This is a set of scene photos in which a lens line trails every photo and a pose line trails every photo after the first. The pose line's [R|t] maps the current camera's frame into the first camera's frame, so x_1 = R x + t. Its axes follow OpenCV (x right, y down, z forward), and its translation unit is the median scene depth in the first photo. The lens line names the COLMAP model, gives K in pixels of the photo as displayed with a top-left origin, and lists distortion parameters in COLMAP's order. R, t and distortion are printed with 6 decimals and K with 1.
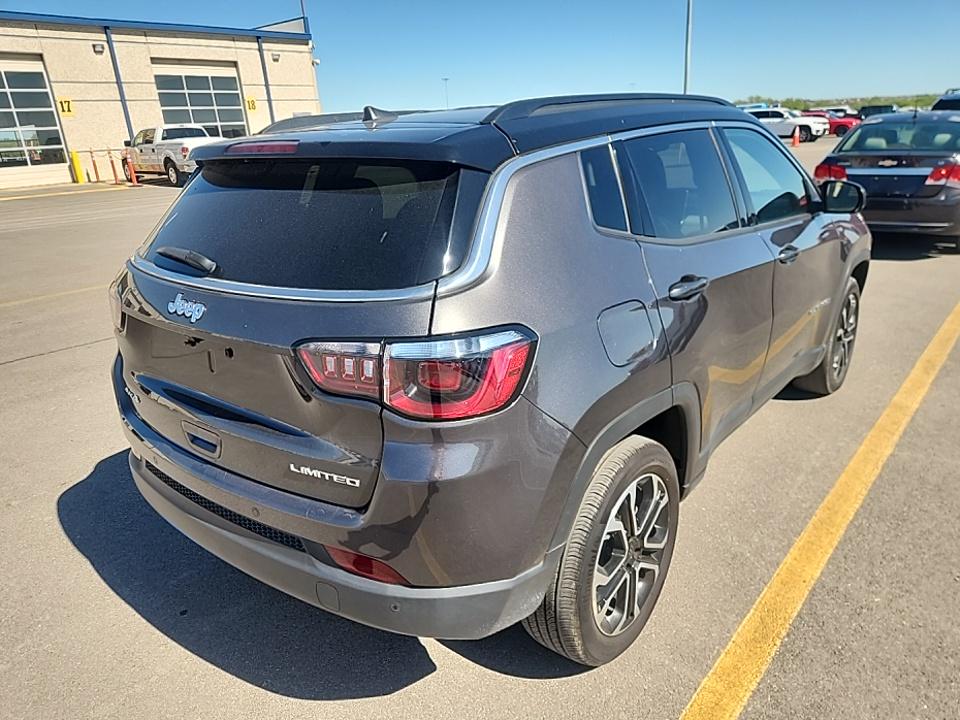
lens RADIAL K [[642.2, 0, 480.9], [0, 642.2, 361.4], [0, 0, 1]] dist [0.001254, -0.001704]
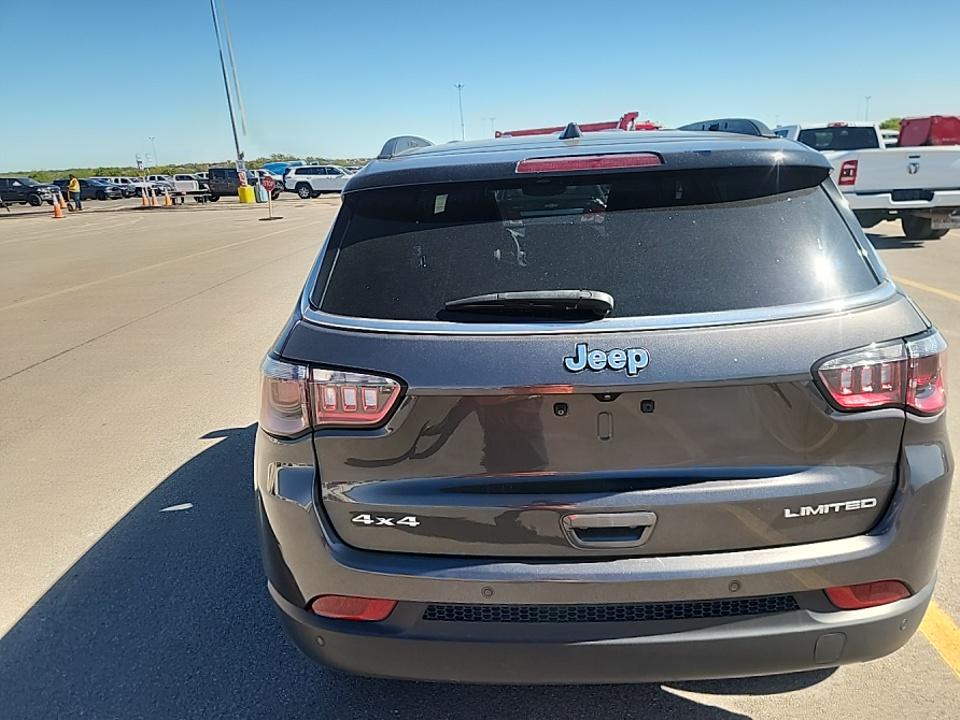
lens RADIAL K [[642.2, 0, 480.9], [0, 642.2, 361.4], [0, 0, 1]] dist [0.001254, -0.001704]
pose [[0.802967, -0.149344, 0.577010, -1.110664], [0.193848, 0.980903, -0.015878, -0.104773], [-0.563620, 0.124602, 0.816583, 0.502026]]
